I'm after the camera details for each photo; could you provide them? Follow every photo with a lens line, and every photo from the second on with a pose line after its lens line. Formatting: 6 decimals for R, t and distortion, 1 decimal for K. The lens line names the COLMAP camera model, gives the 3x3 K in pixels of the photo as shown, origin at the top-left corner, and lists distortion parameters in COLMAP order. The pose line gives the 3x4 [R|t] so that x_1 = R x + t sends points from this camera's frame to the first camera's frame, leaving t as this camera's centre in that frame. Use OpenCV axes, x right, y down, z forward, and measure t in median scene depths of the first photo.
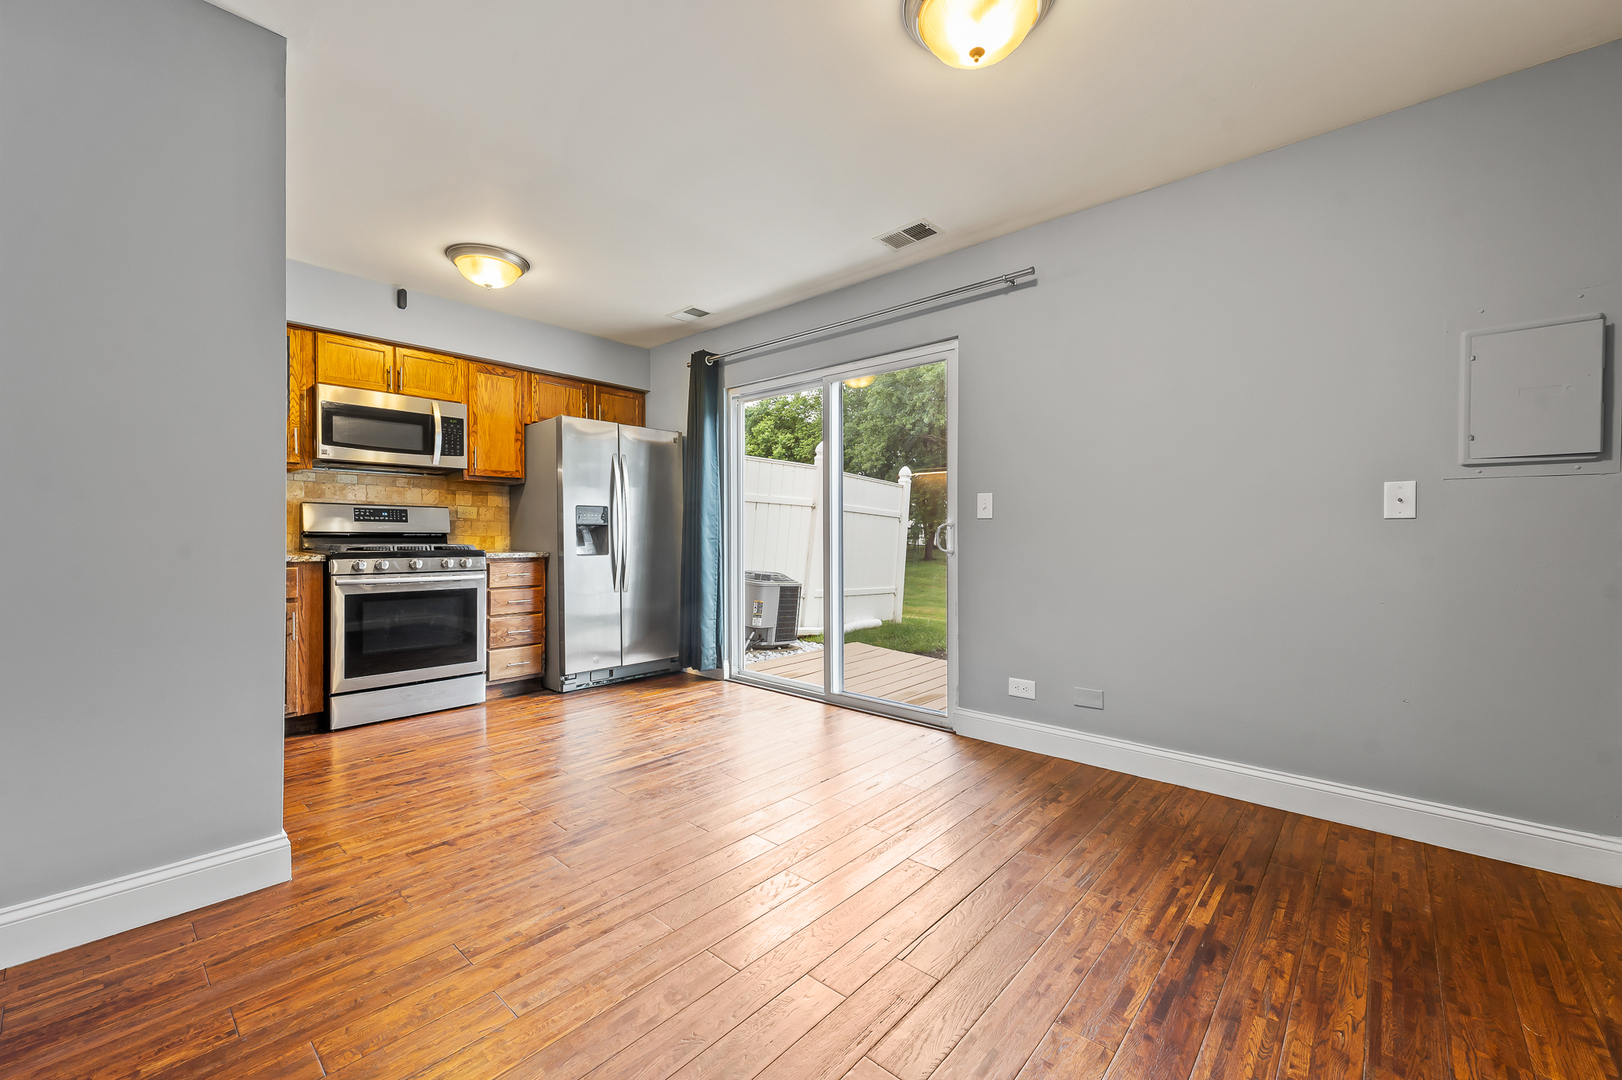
lens RADIAL K [[653.4, 0, 814.4], [0, 653.4, 532.4], [0, 0, 1]] dist [-0.000254, -0.000042]
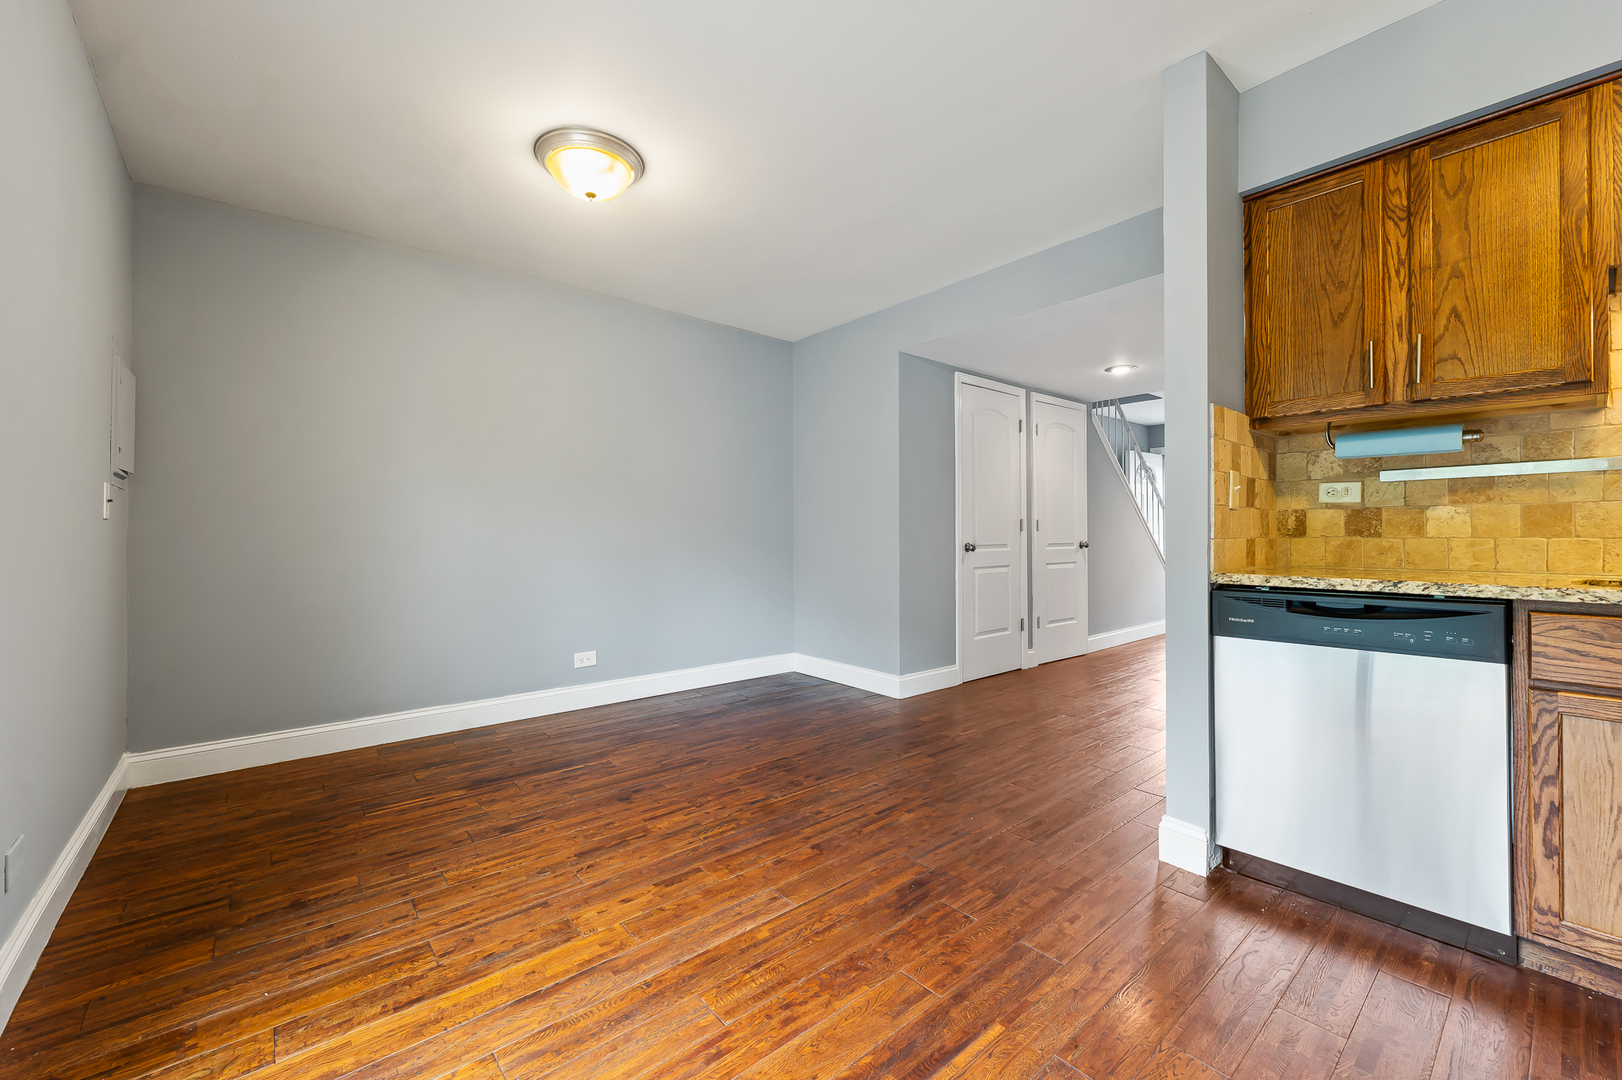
lens RADIAL K [[653.4, 0, 814.4], [0, 653.4, 532.4], [0, 0, 1]] dist [-0.000254, -0.000042]
pose [[-0.989057, -0.000588, 0.147532, -0.196471], [-0.000872, 0.999998, -0.001861, 0.000721], [-0.147530, -0.001969, -0.989056, 1.049198]]
